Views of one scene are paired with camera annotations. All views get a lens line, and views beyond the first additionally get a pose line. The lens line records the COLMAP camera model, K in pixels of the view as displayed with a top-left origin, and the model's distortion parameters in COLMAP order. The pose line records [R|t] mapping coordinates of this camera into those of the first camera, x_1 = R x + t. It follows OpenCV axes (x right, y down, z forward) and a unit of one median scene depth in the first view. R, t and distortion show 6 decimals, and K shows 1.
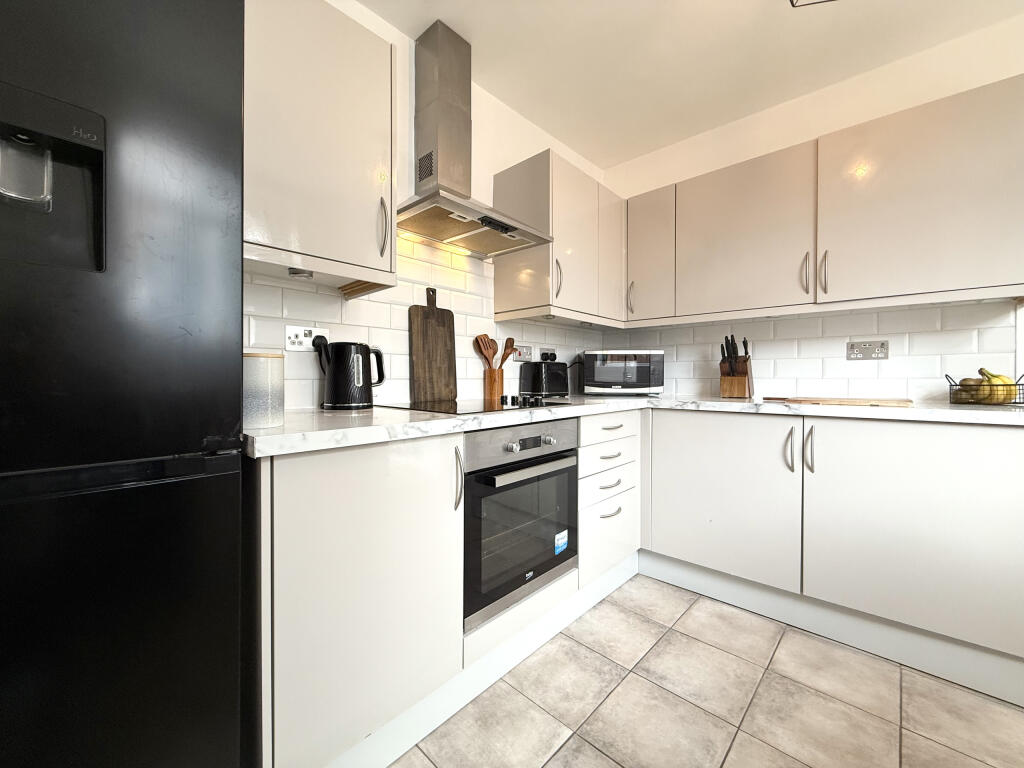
lens RADIAL K [[408.3, 0, 512.0], [0, 408.3, 384.0], [0, 0, 1]] dist [-0.000028, -0.000122]
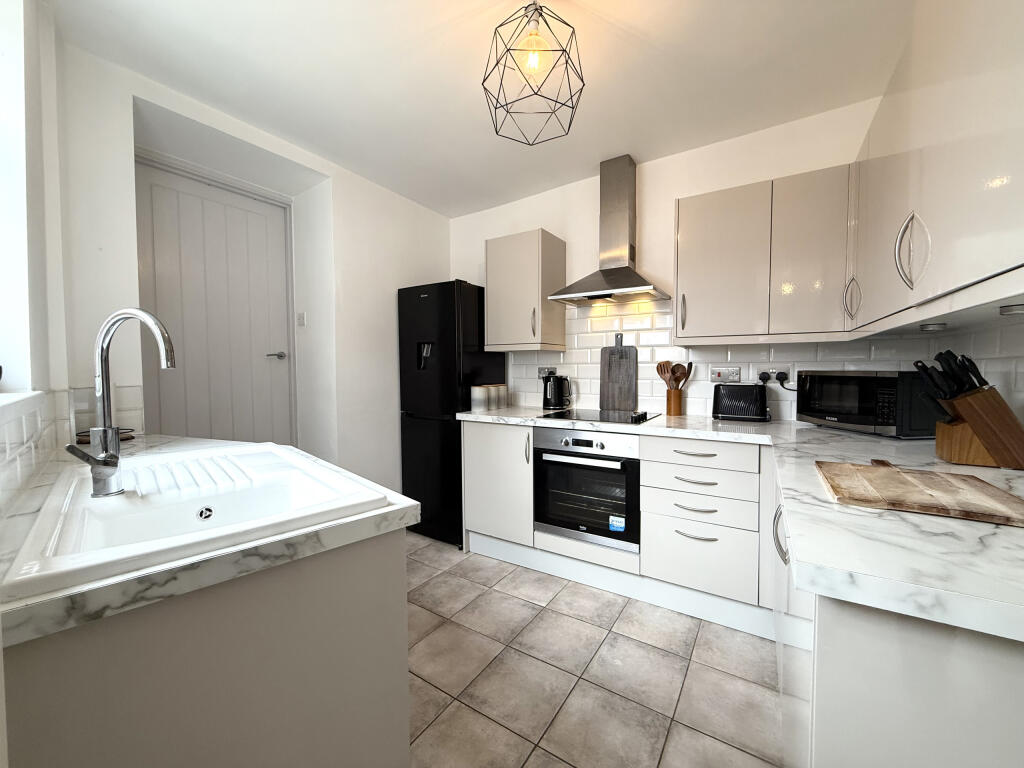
lens RADIAL K [[419.9, 0, 507.8], [0, 419.9, 370.5], [0, 0, 1]] dist [0.000646, 0.000109]
pose [[0.172936, 0.014592, -0.984825, 1.402551], [-0.005560, 0.999889, 0.013839, -0.137265], [0.984917, 0.003082, 0.172998, 0.395769]]
